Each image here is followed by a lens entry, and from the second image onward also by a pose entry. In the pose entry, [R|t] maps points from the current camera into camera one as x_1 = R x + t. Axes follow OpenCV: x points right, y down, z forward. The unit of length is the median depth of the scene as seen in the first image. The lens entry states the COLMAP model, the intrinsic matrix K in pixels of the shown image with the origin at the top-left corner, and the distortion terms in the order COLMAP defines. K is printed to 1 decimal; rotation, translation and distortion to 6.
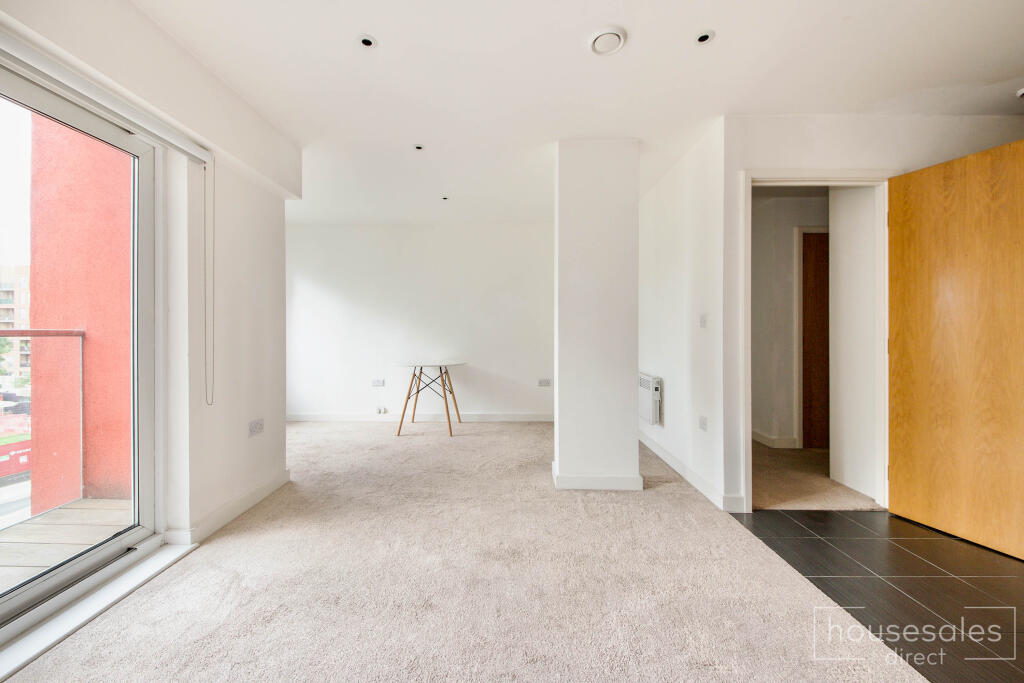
lens RADIAL K [[386.2, 0, 505.8], [0, 386.2, 327.8], [0, 0, 1]] dist [0.016032, -0.014643]
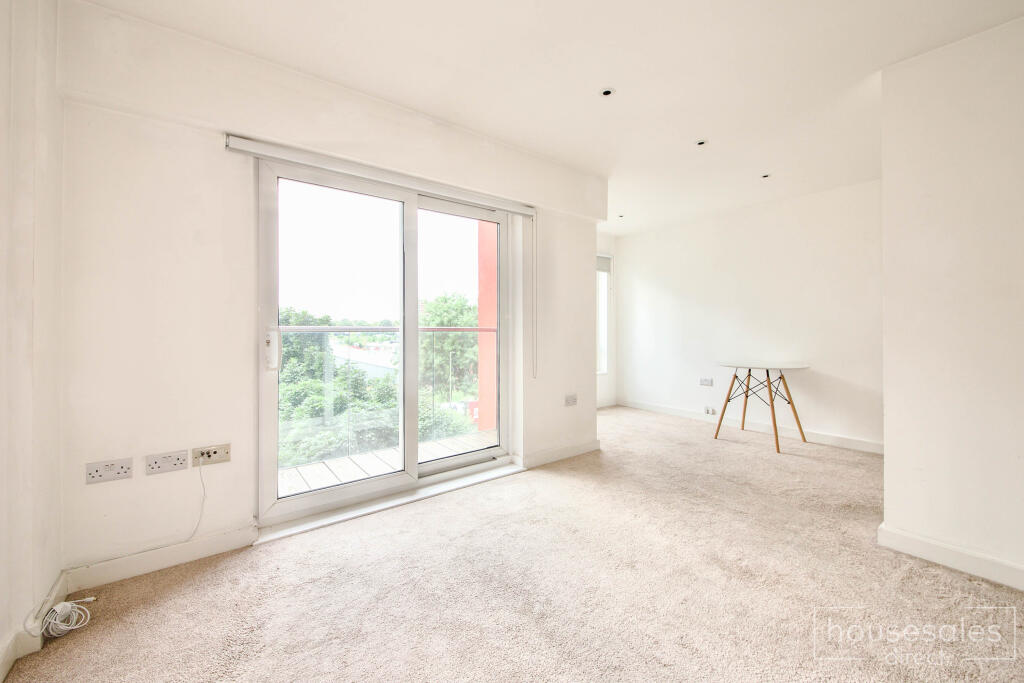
lens RADIAL K [[386.2, 0, 505.8], [0, 386.2, 327.8], [0, 0, 1]] dist [0.016032, -0.014643]
pose [[0.627386, 0.003885, -0.778699, 0.264368], [0.002047, 0.999976, 0.006639, -0.005078], [0.778706, -0.005759, 0.627363, -0.013147]]
